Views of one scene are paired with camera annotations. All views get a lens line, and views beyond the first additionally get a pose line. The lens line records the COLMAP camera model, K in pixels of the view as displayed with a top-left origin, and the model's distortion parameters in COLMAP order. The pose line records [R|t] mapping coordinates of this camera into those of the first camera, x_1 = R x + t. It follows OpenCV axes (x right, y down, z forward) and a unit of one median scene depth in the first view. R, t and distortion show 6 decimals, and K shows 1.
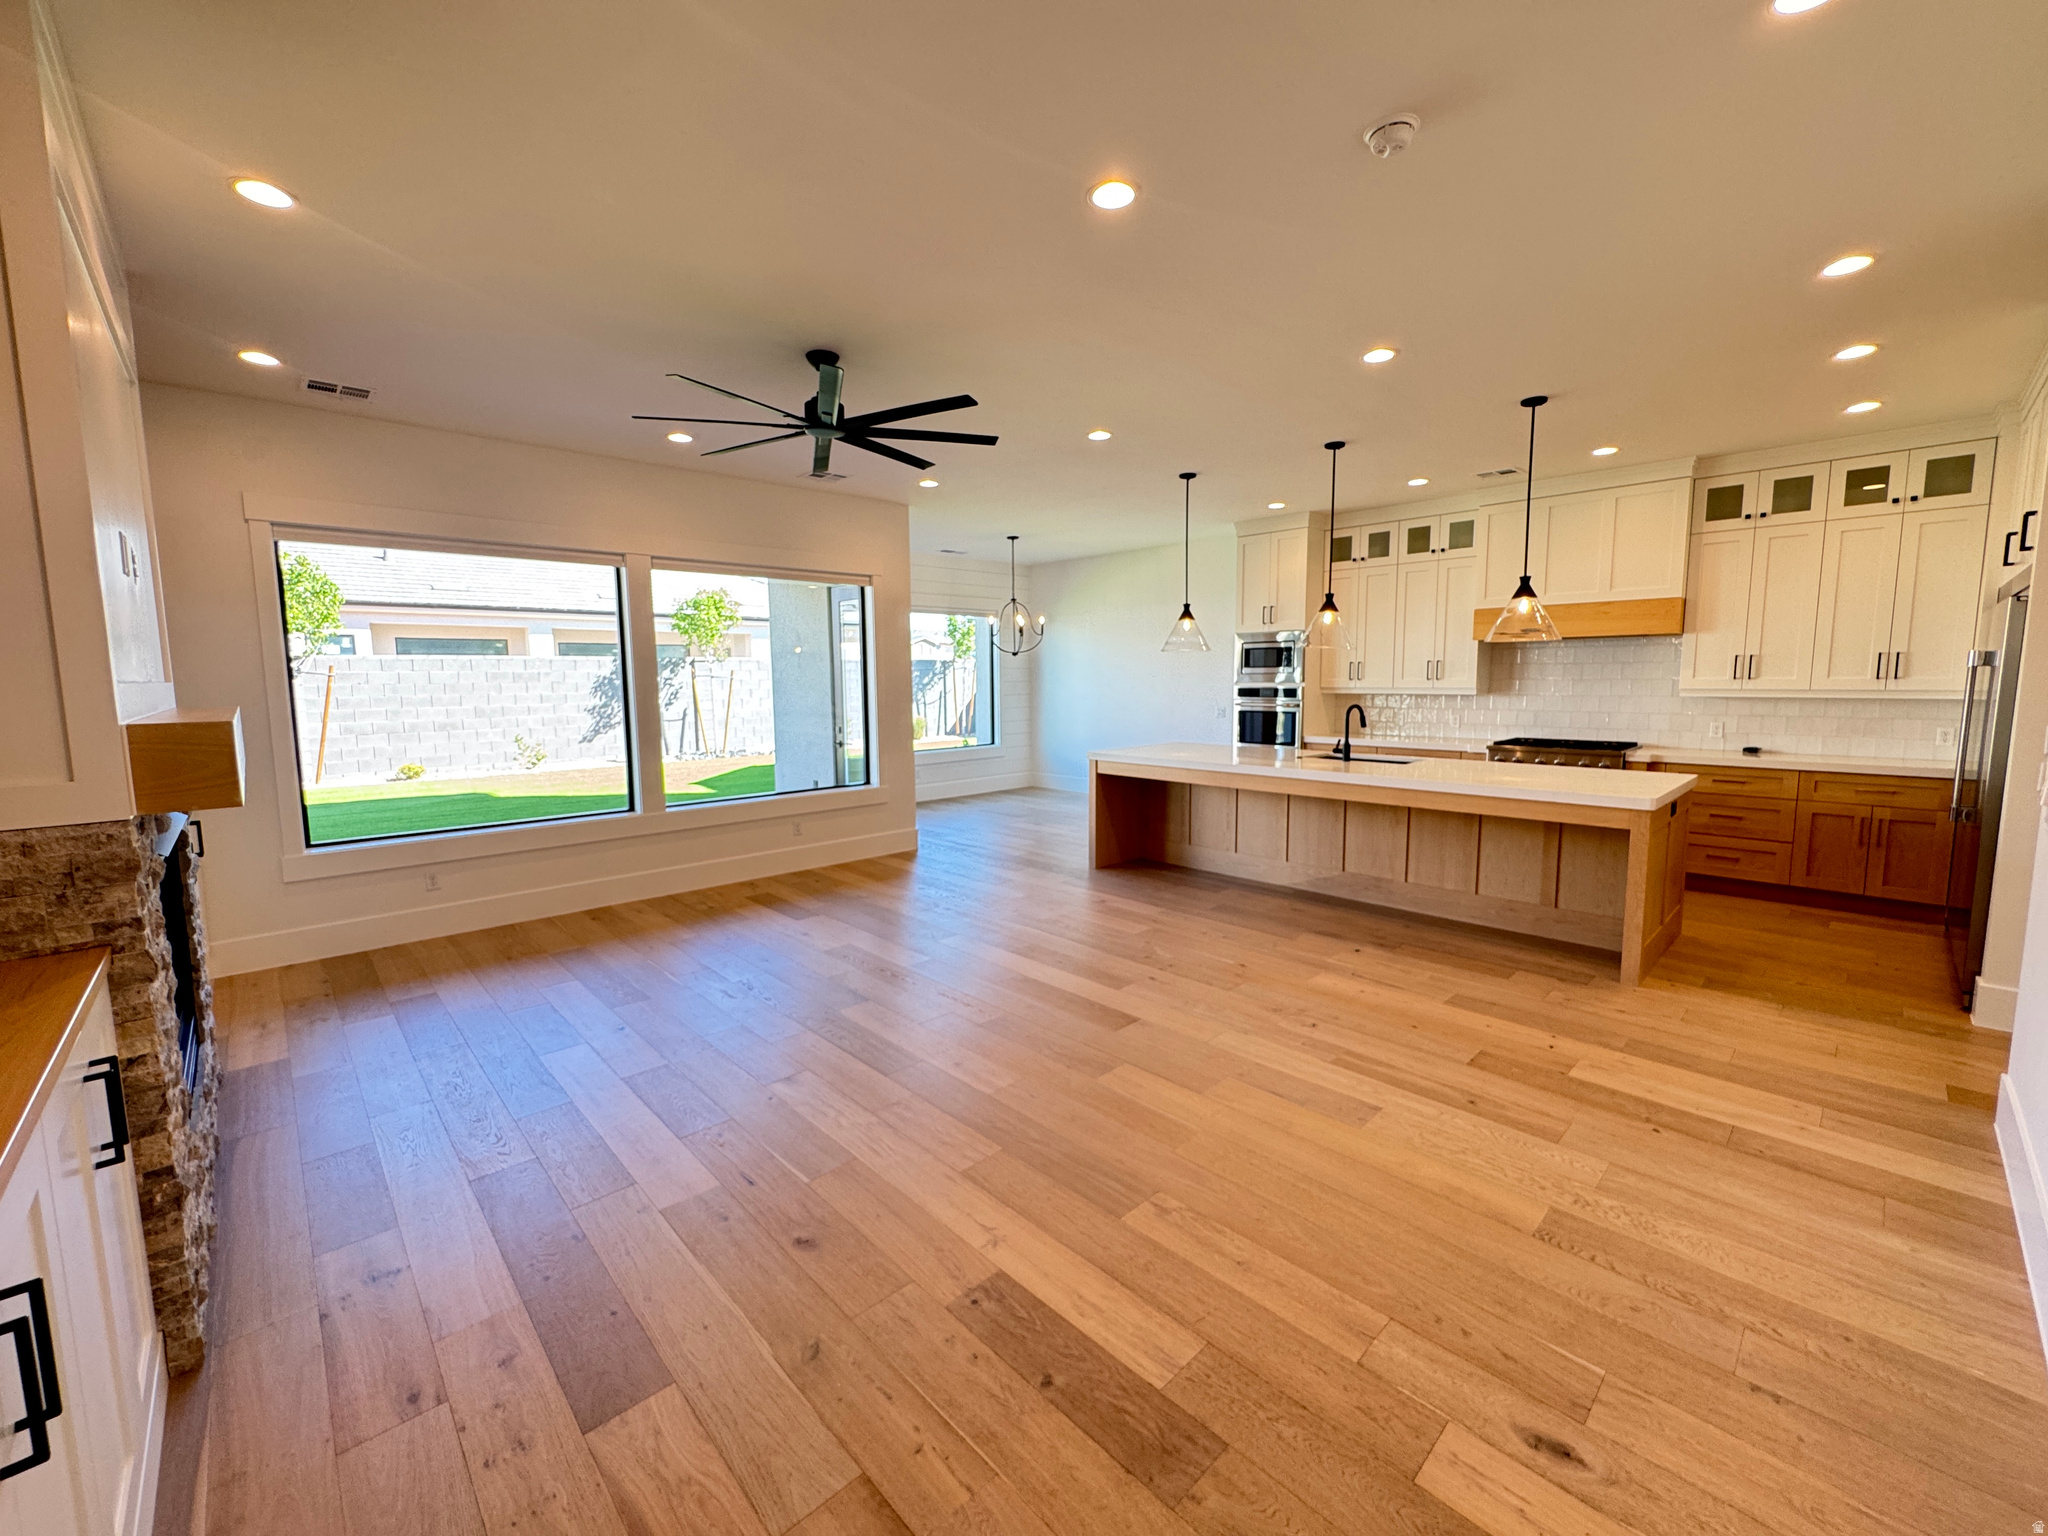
lens RADIAL K [[822.5, 0, 1019.8], [0, 822.5, 758.2], [0, 0, 1]] dist [-0.006804, 0.001878]
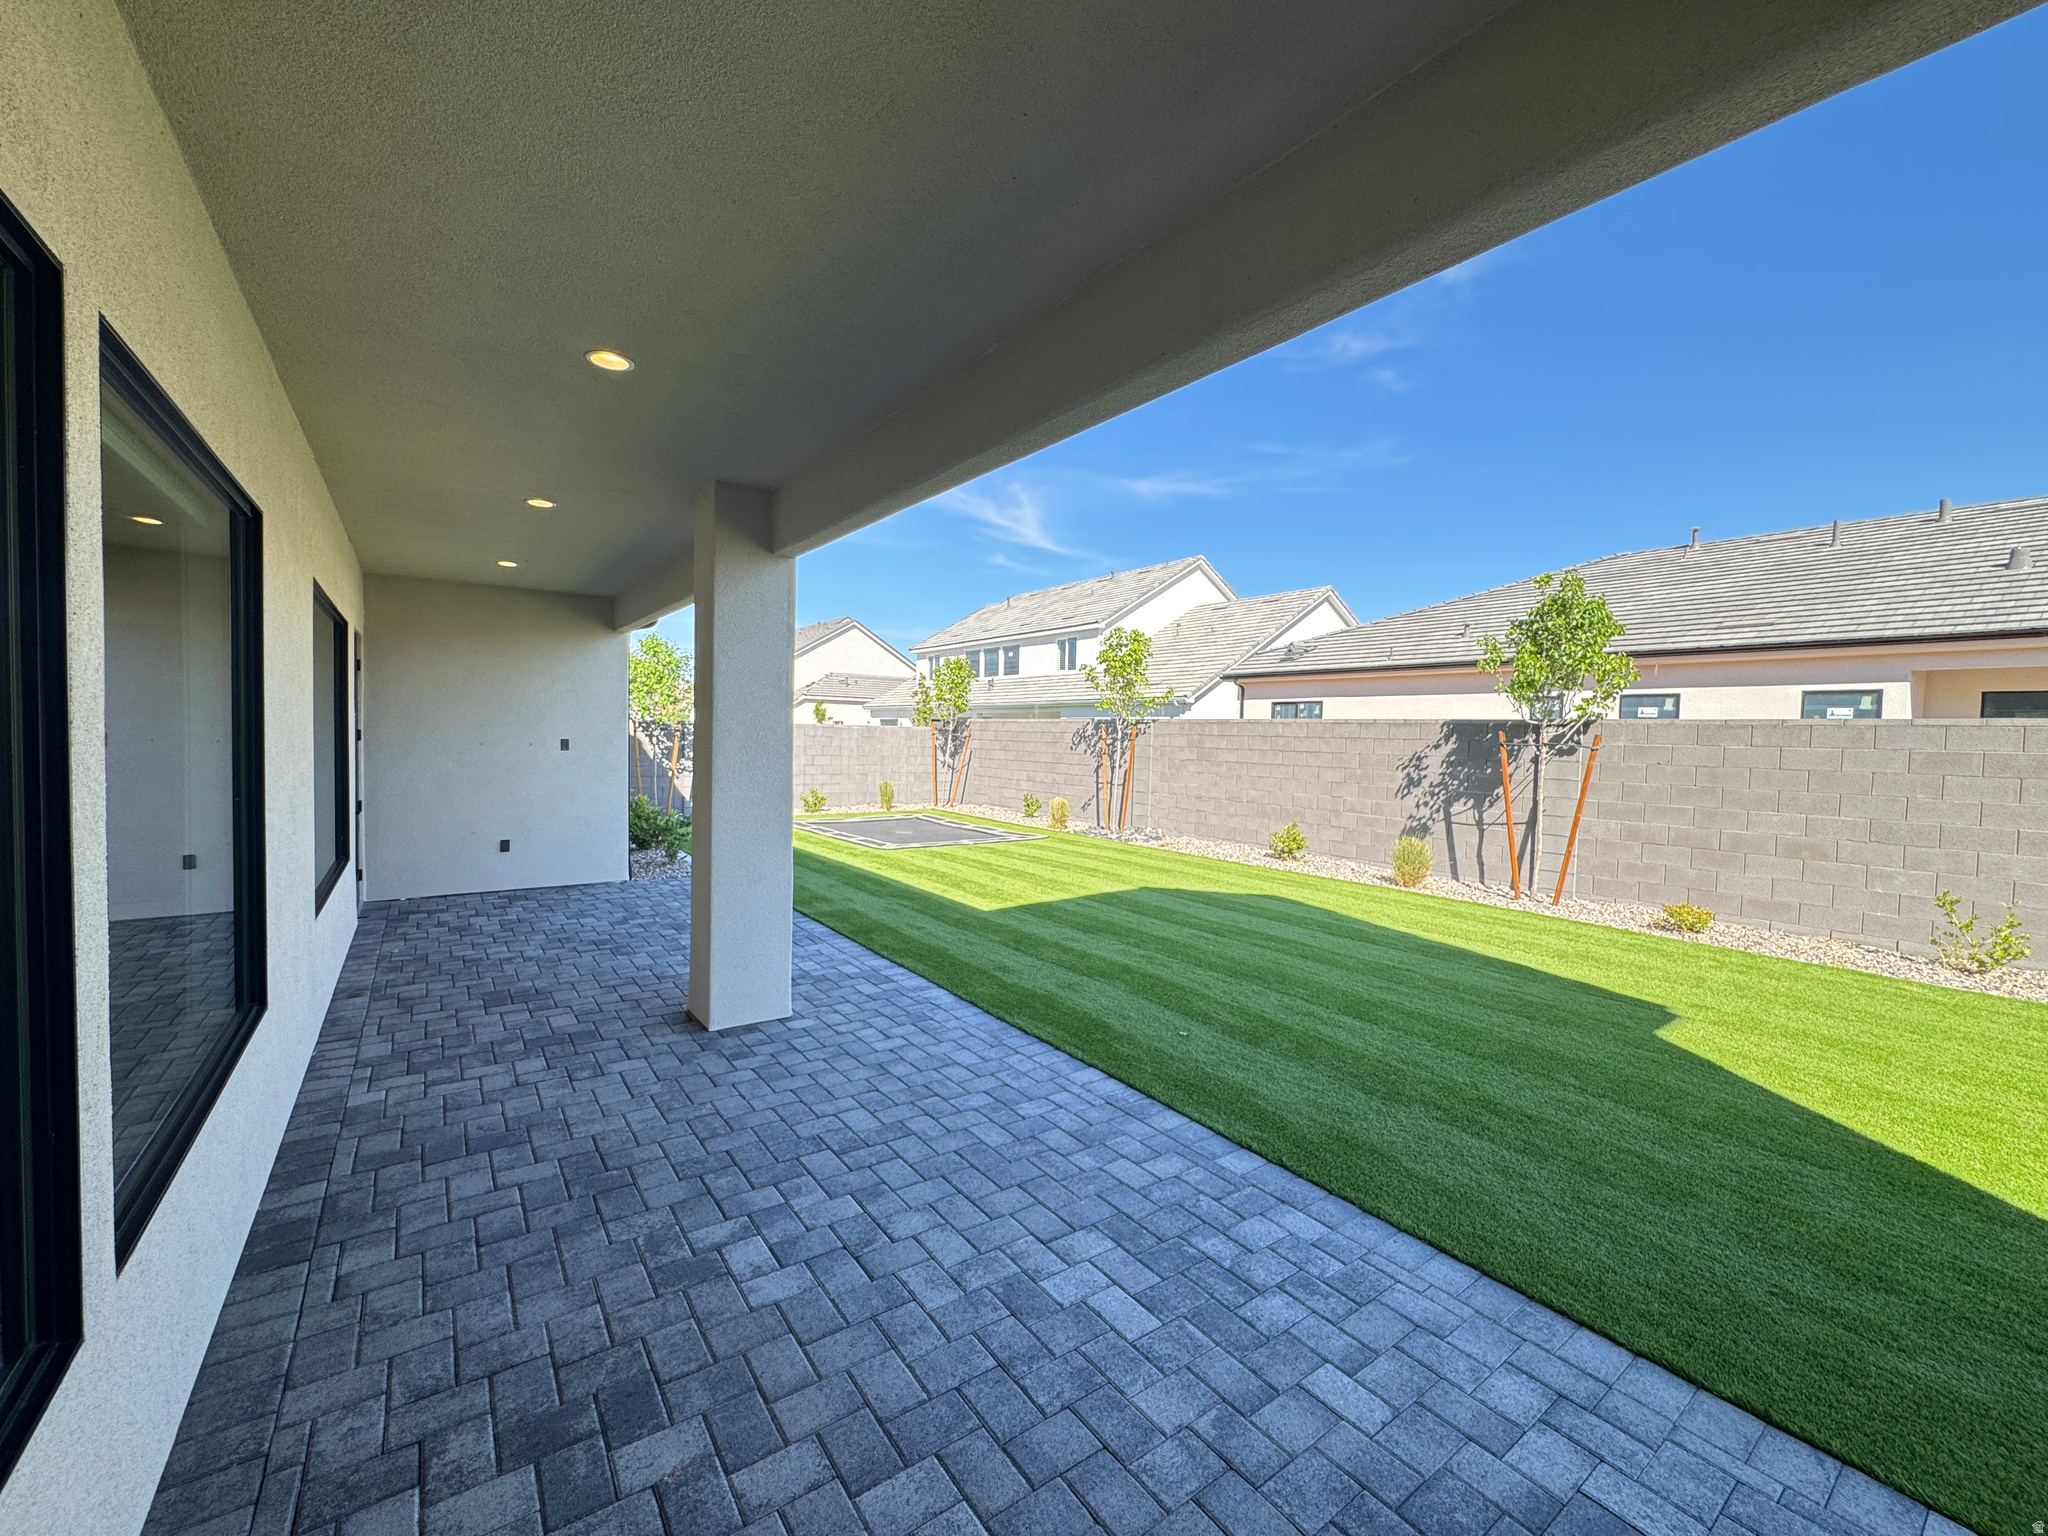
lens RADIAL K [[822.5, 0, 1023.8], [0, 822.5, 782.0], [0, 0, 1]] dist [-0.006804, 0.001878]
pose [[-0.126309, 0.065715, -0.989812, -0.380022], [-0.122424, 0.989143, 0.081293, -0.226389], [0.984408, 0.131445, -0.116892, 1.962654]]
